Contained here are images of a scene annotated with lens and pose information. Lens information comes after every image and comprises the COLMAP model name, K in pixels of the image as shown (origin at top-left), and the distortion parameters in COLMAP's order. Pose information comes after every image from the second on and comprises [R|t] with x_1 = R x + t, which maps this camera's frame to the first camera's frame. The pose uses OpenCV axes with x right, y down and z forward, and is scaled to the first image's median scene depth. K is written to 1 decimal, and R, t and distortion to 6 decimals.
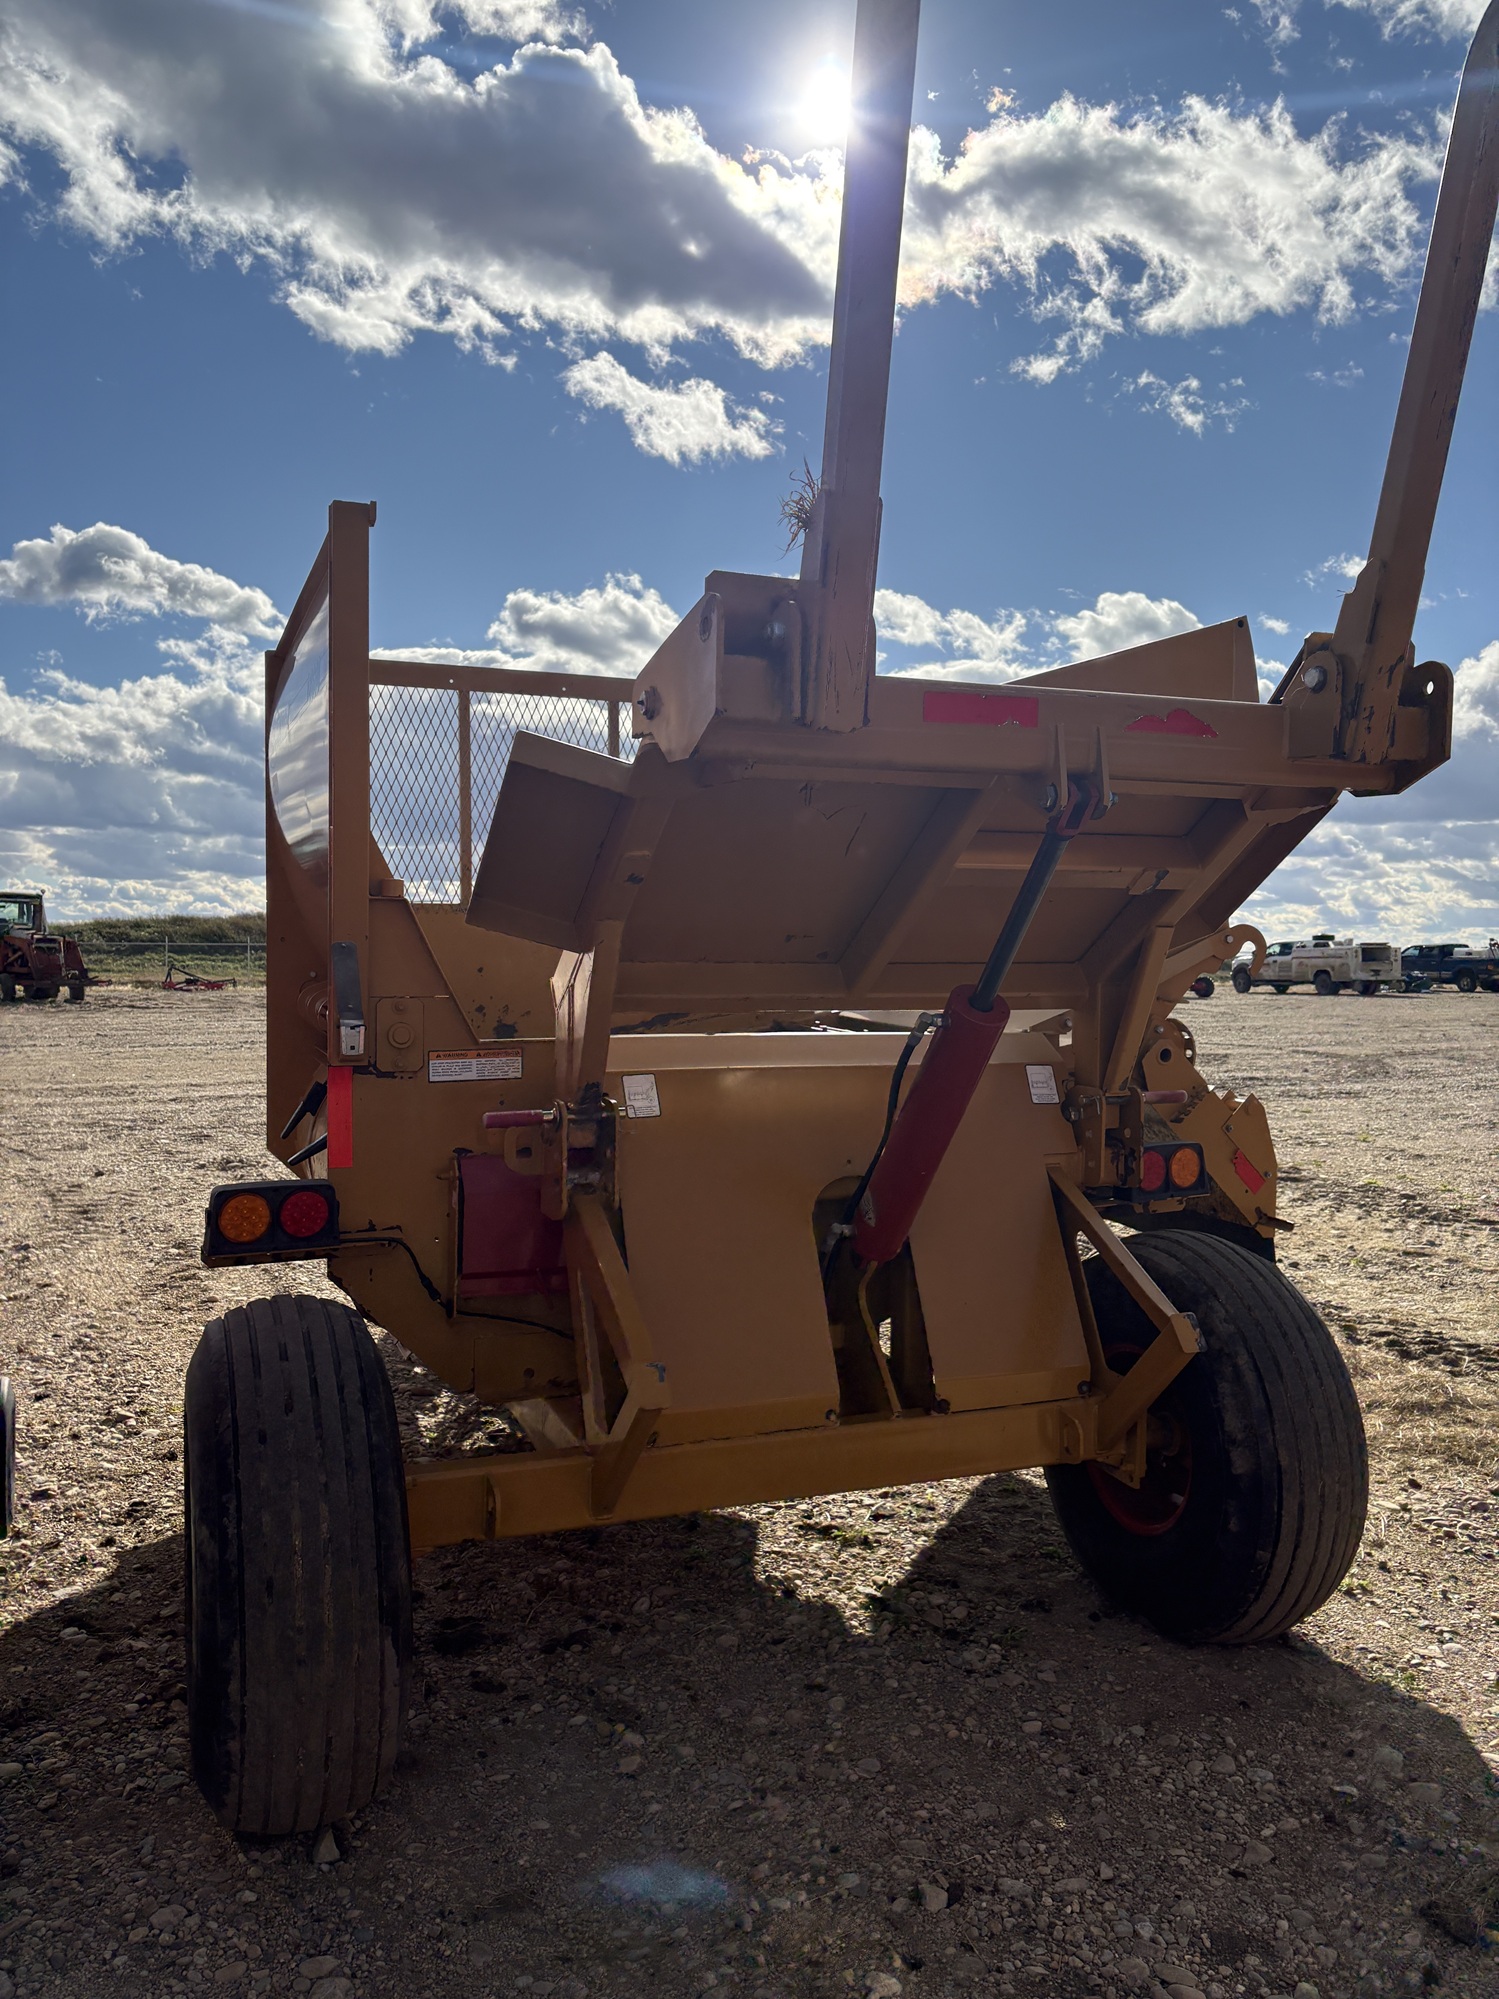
lens RADIAL K [[1566.1, 0, 776.0], [0, 1566.1, 995.5], [0, 0, 1]] dist [0.088629, -0.056601]
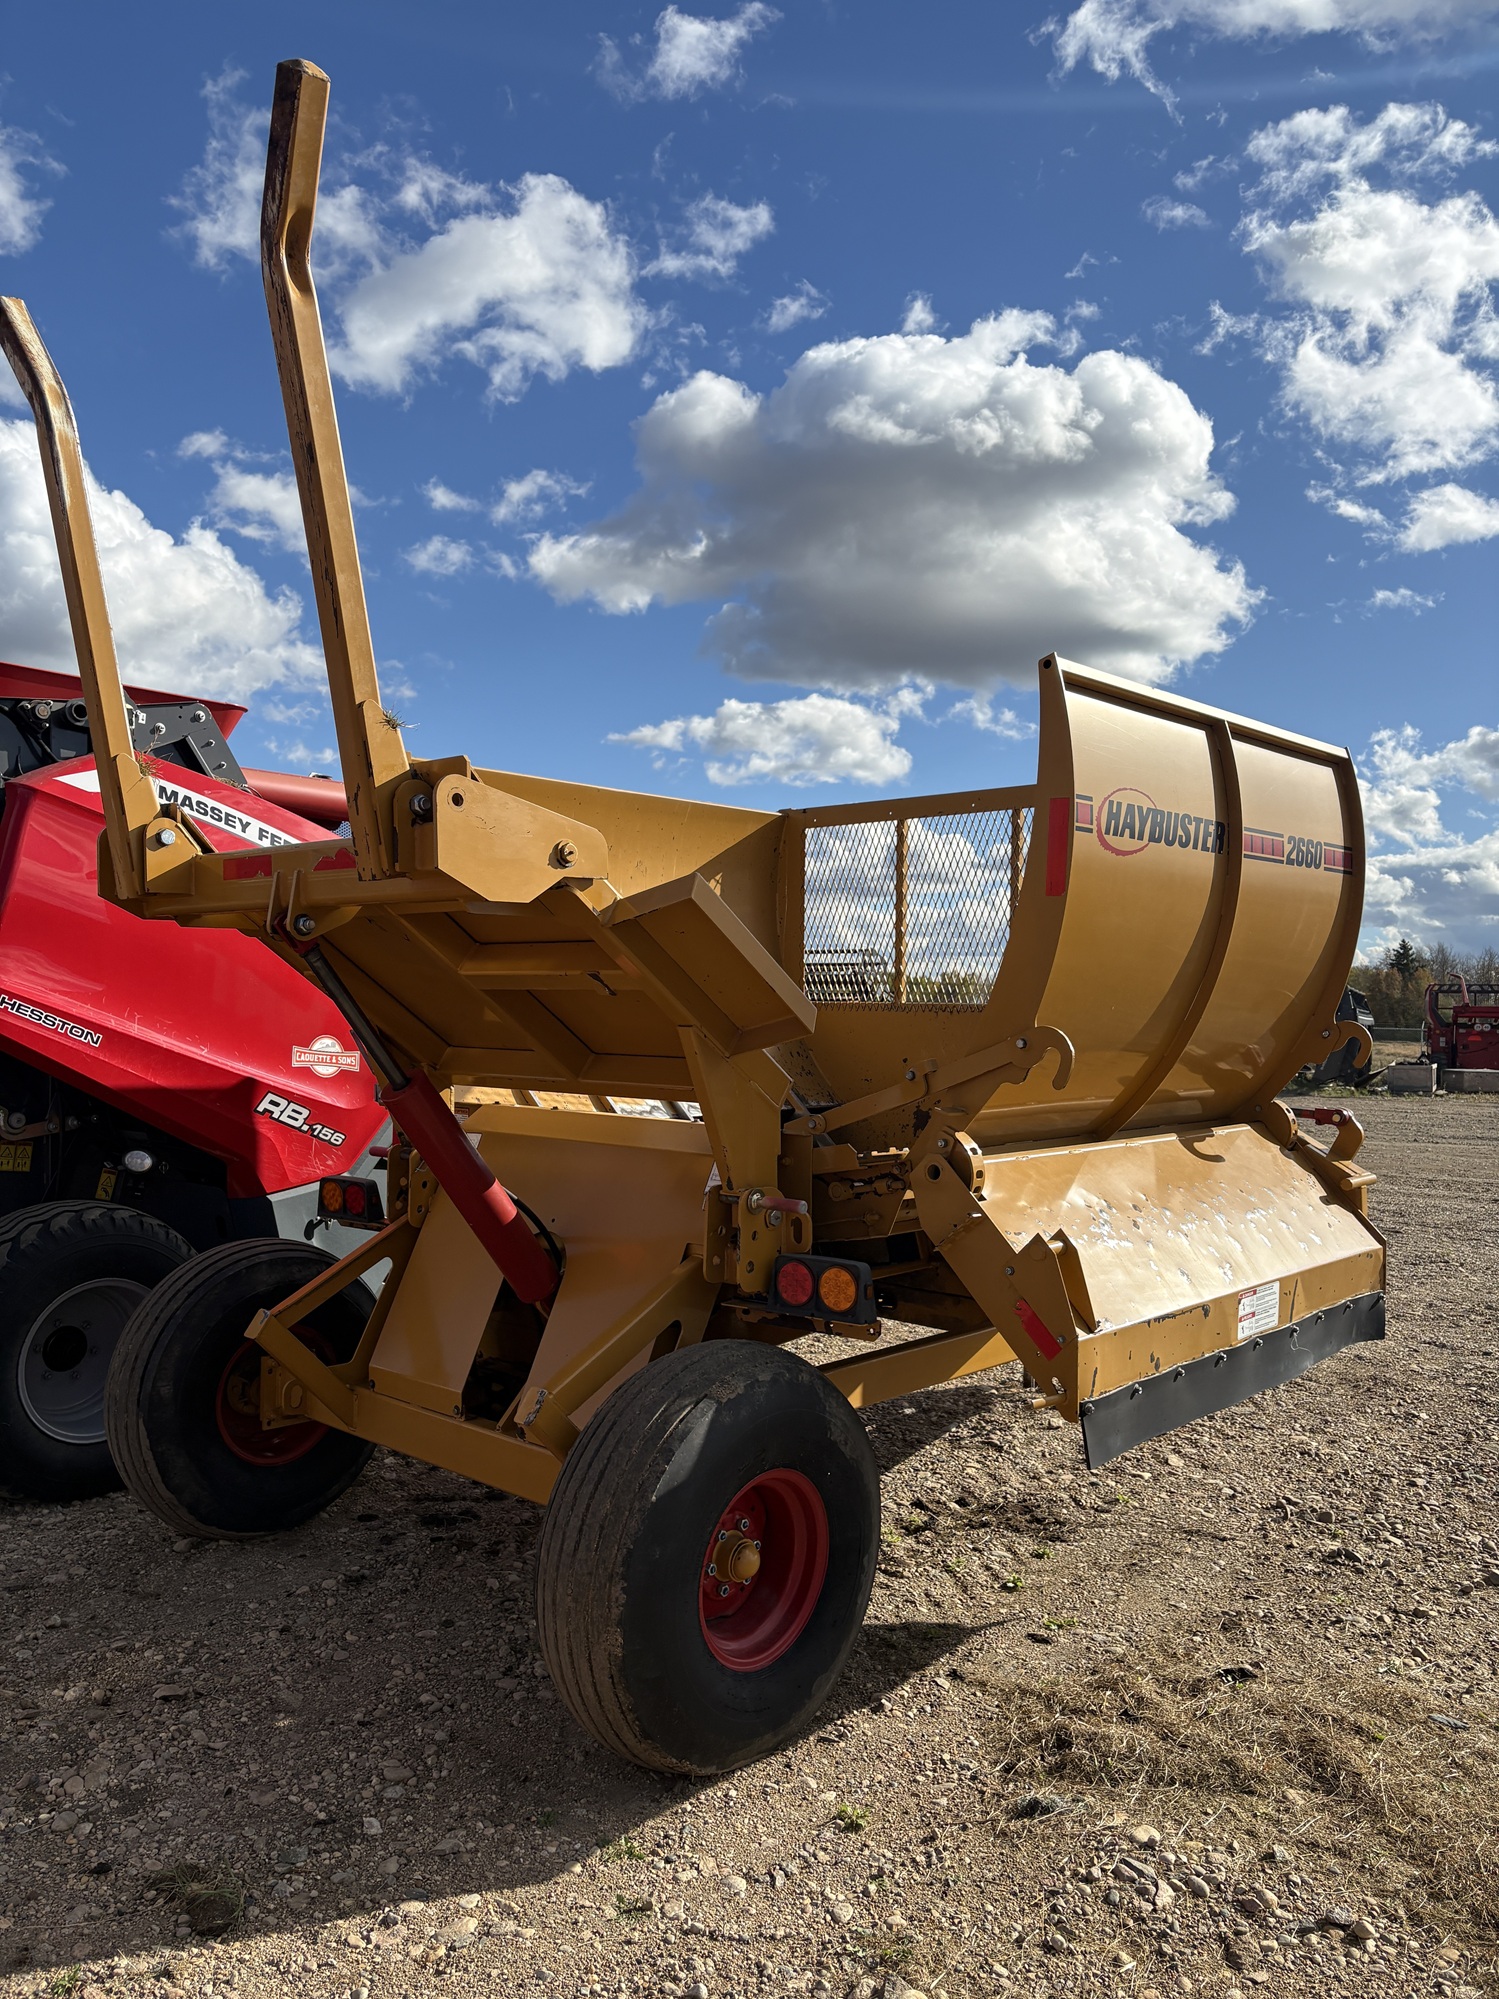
lens RADIAL K [[1566.1, 0, 776.0], [0, 1566.1, 995.5], [0, 0, 1]] dist [0.088629, -0.056601]
pose [[0.415251, -0.009563, -0.909657, 1.470640], [-0.060948, 0.997406, -0.038307, -0.038076], [0.907663, 0.071349, 0.413591, 0.765907]]
